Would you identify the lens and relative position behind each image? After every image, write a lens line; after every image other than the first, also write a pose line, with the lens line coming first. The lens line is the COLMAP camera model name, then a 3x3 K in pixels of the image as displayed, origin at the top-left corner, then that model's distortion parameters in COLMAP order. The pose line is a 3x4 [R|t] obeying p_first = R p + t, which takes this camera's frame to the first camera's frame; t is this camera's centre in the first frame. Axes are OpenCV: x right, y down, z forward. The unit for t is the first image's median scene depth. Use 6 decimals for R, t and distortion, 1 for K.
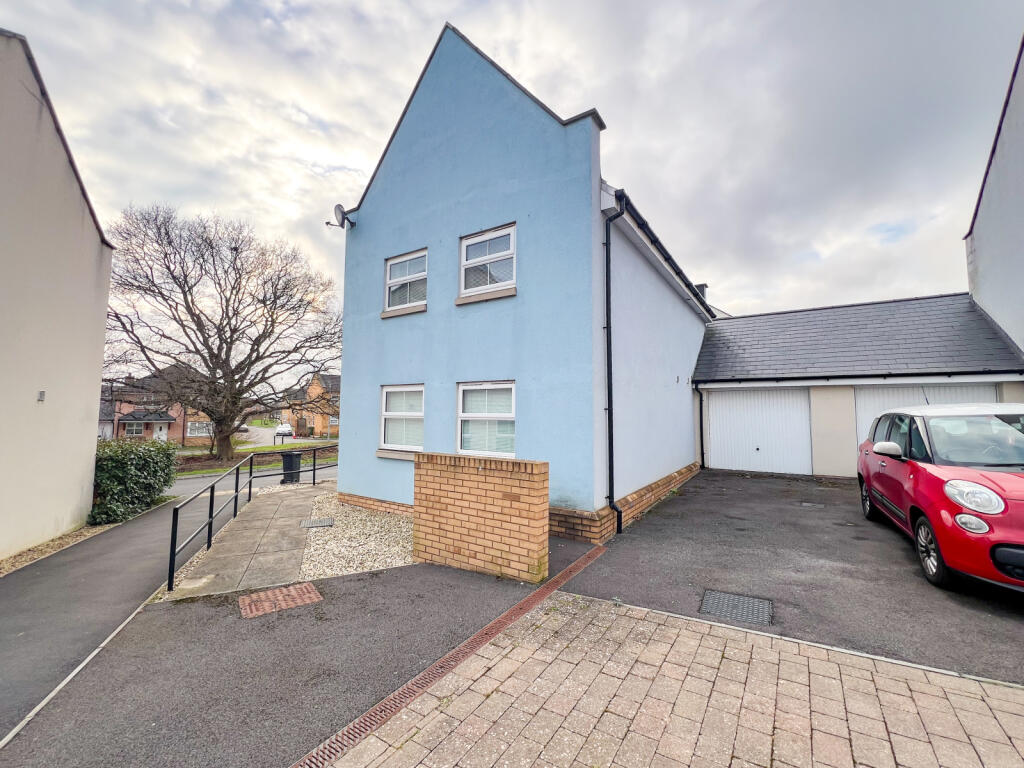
lens RADIAL K [[416.1, 0, 514.0], [0, 416.1, 381.4], [0, 0, 1]] dist [-0.001463, -0.000087]
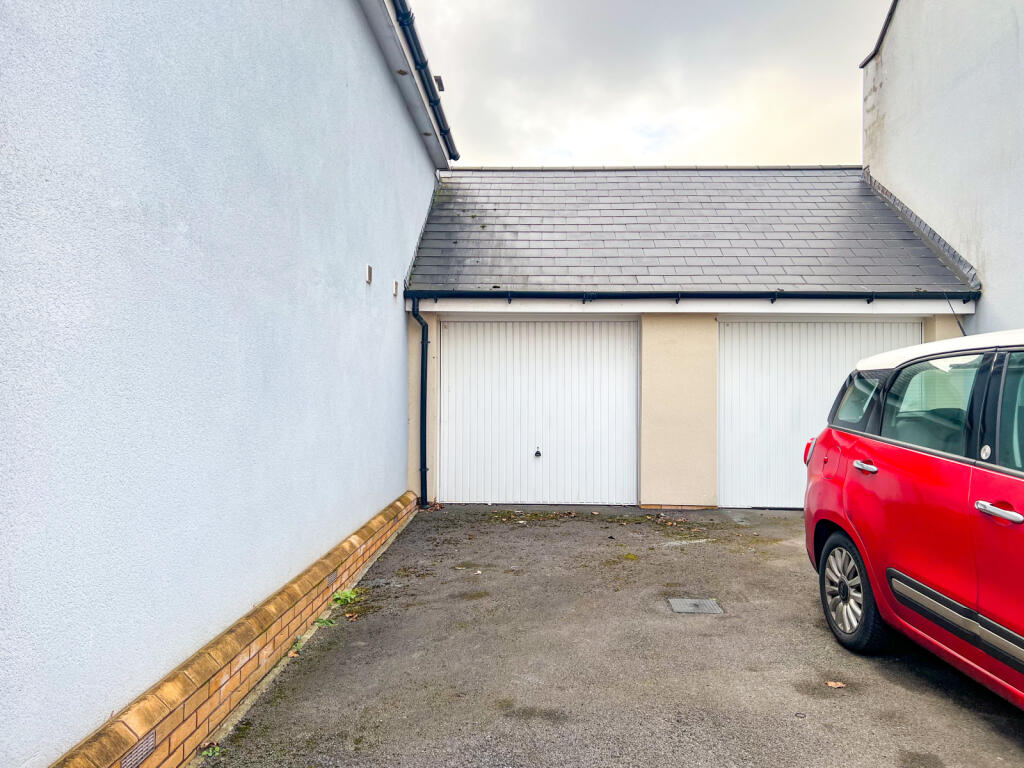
lens RADIAL K [[774.8, 0, 512.5], [0, 774.8, 386.2], [0, 0, 1]] dist [0.012206, 0.000540]
pose [[0.854555, 0.000290, 0.519360, 0.136731], [-0.040095, 0.997052, 0.065415, 0.038689], [-0.517810, -0.076725, 0.852048, 0.322779]]
